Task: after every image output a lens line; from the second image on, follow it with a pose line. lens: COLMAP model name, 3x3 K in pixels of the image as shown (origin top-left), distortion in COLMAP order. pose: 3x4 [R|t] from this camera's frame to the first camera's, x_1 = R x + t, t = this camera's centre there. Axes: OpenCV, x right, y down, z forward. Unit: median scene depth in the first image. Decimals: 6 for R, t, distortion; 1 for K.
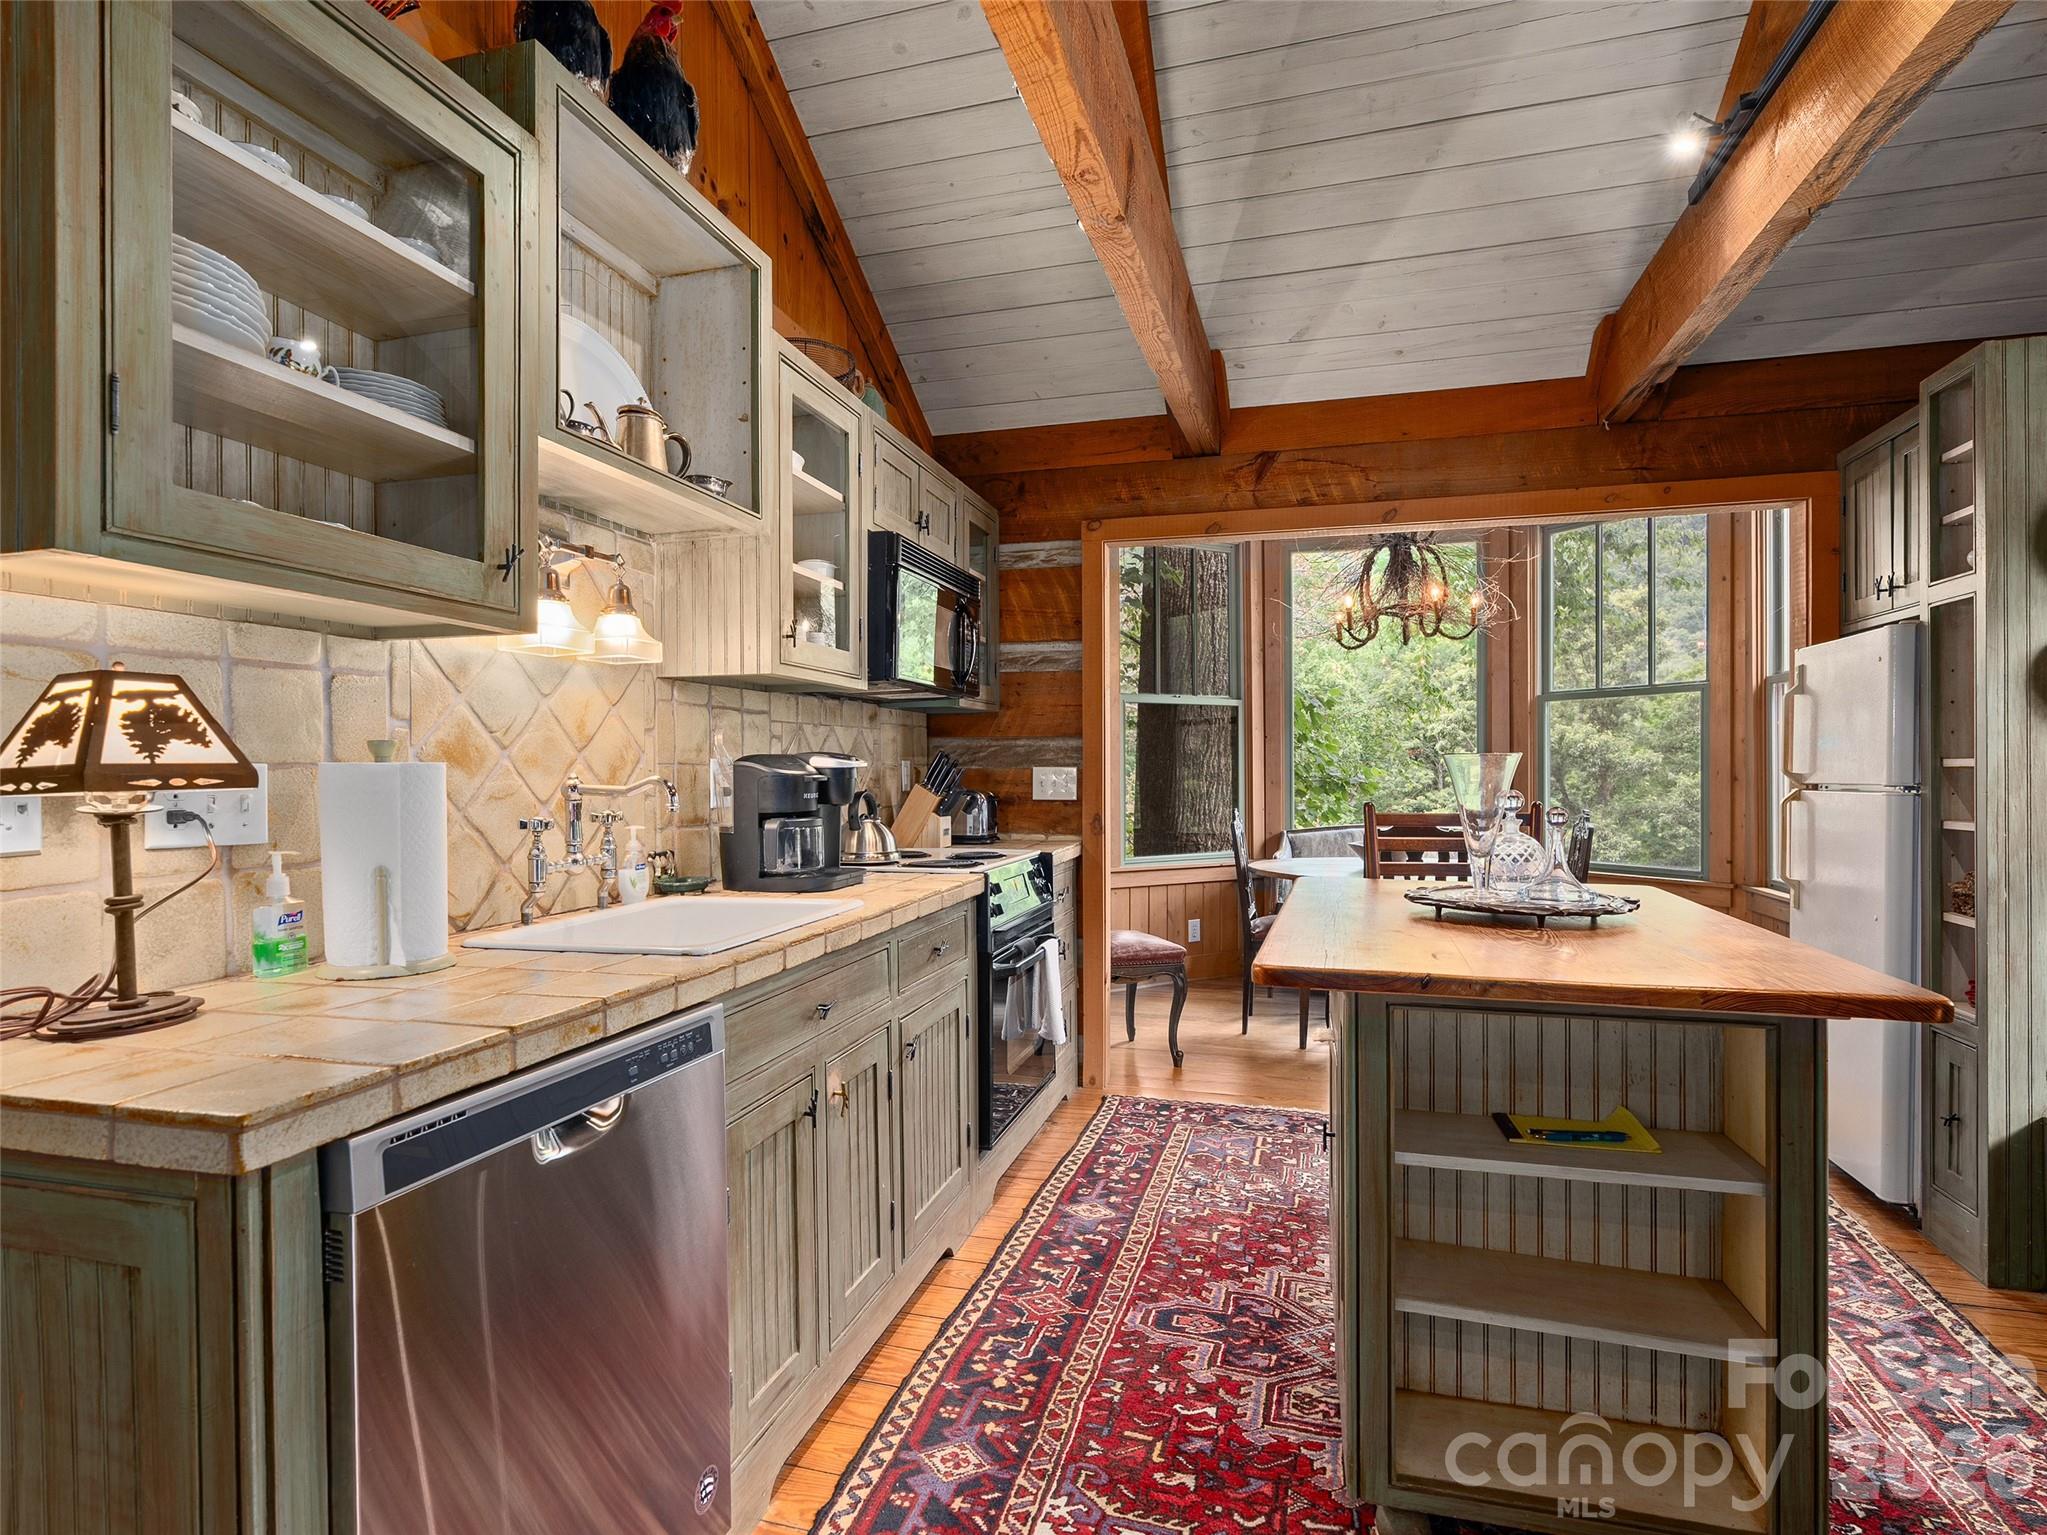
lens RADIAL K [[1050.3, 0, 1012.2], [0, 1050.3, 782.7], [0, 0, 1]] dist [-0.010459, 0.000307]
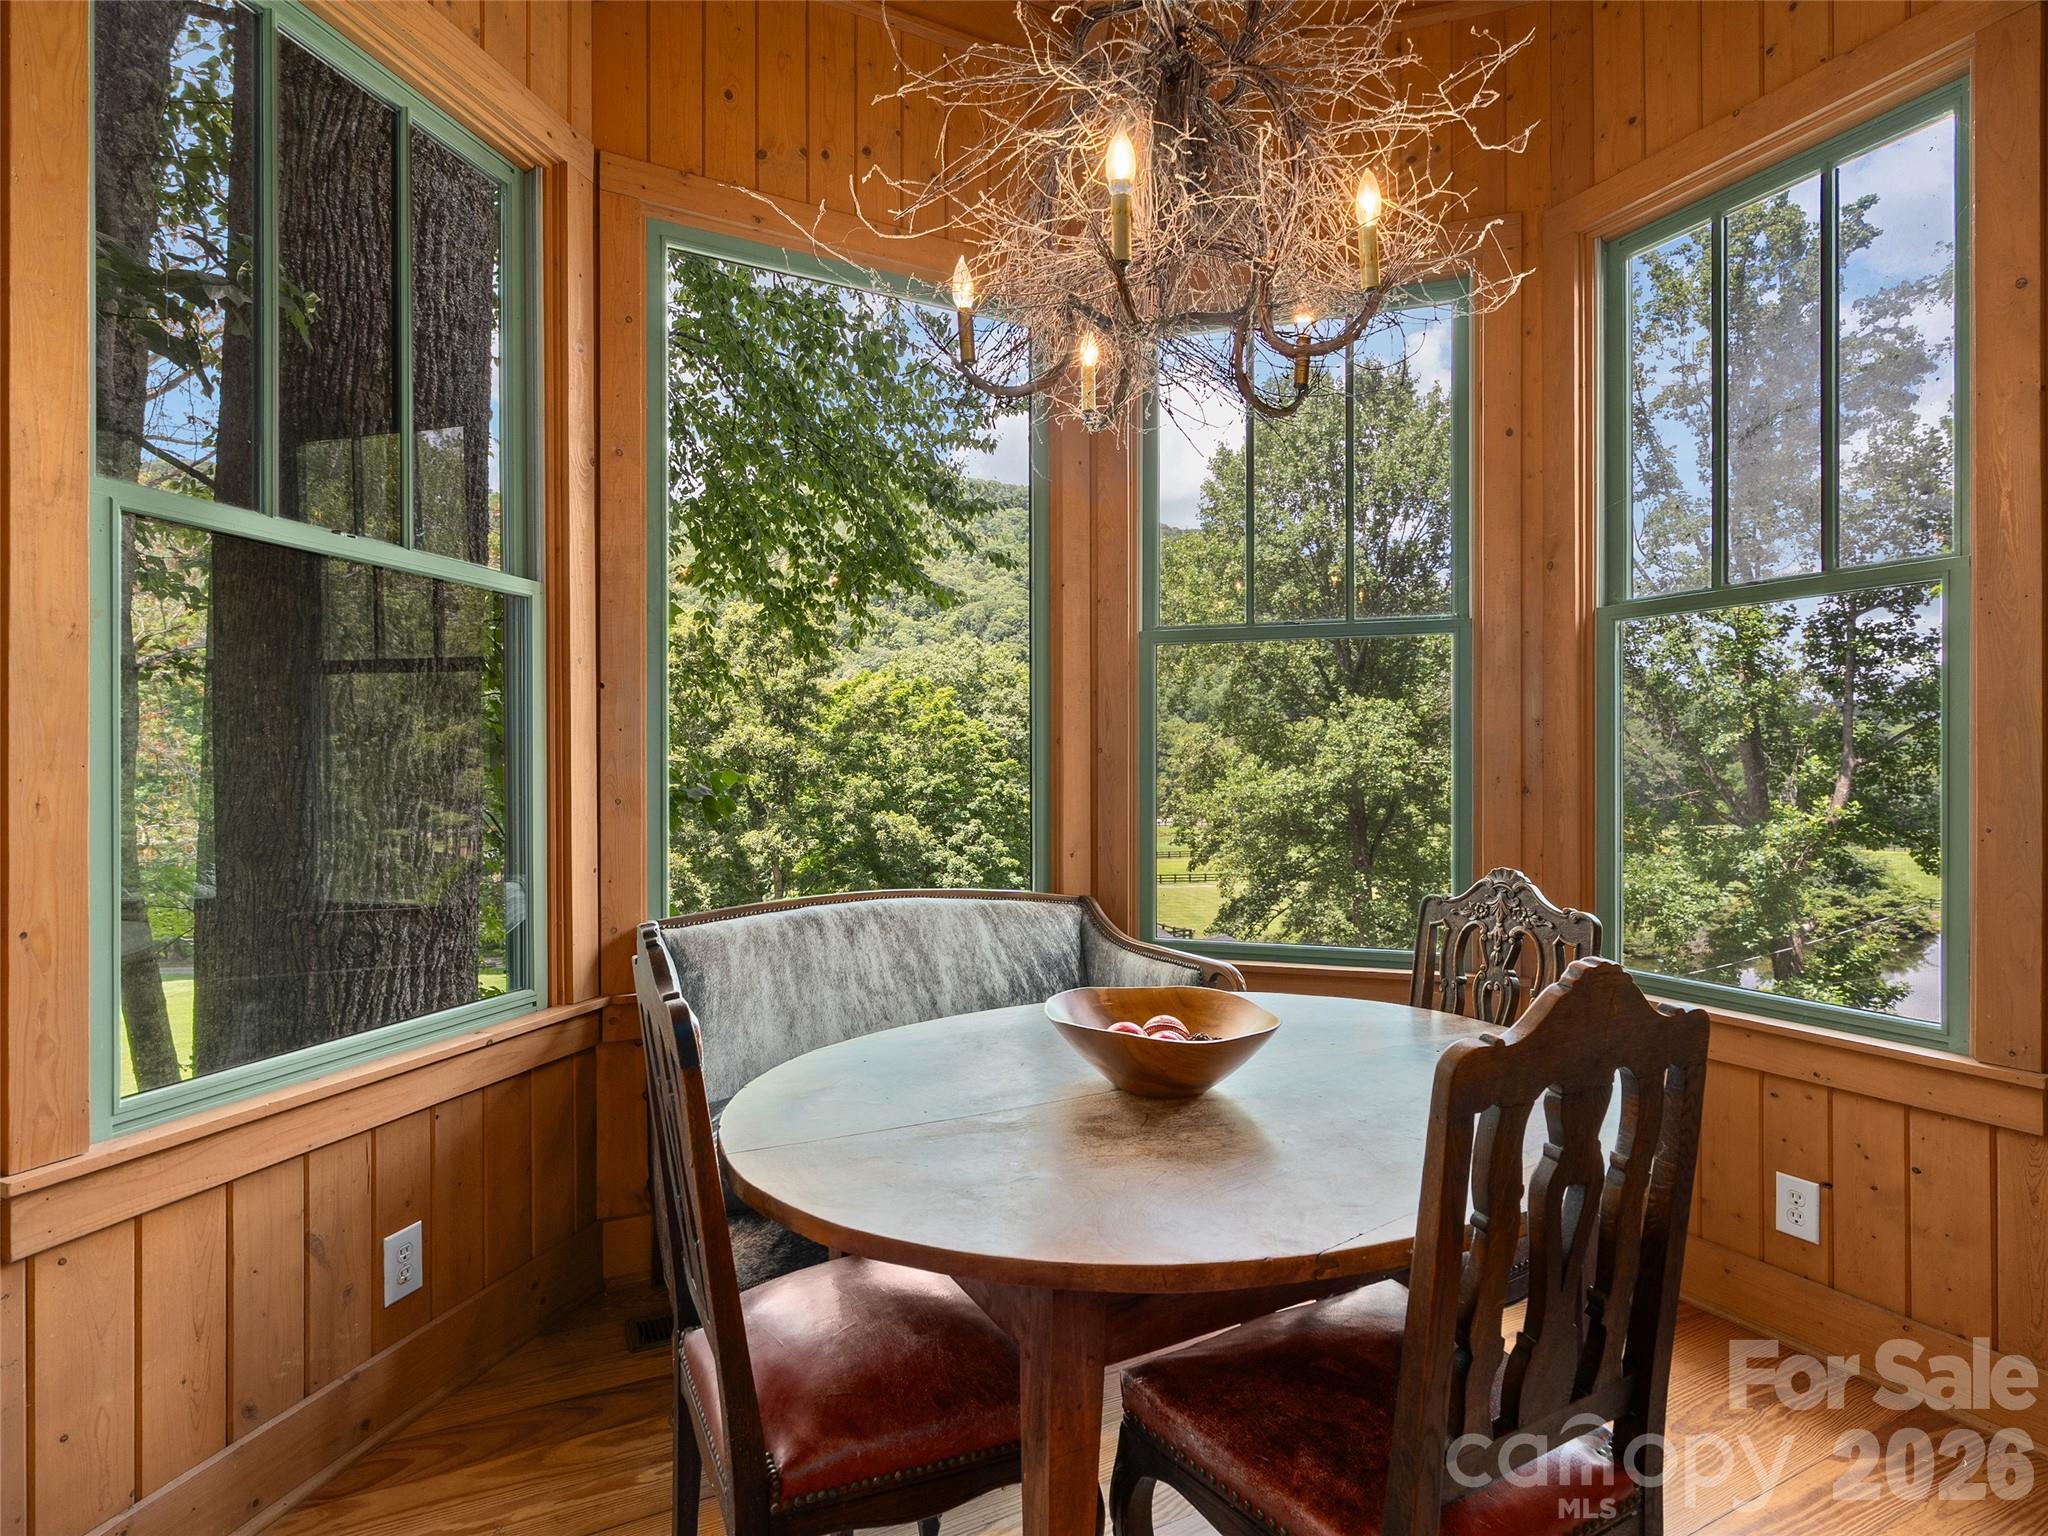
lens RADIAL K [[1050.8, 0, 1028.1], [0, 1050.8, 770.4], [0, 0, 1]] dist [-0.010459, 0.000307]
pose [[0.716880, 0.002355, 0.697192, 0.083454], [0.006675, 0.999925, -0.010241, -0.007282], [-0.697164, 0.011995, 0.716811, 0.610876]]
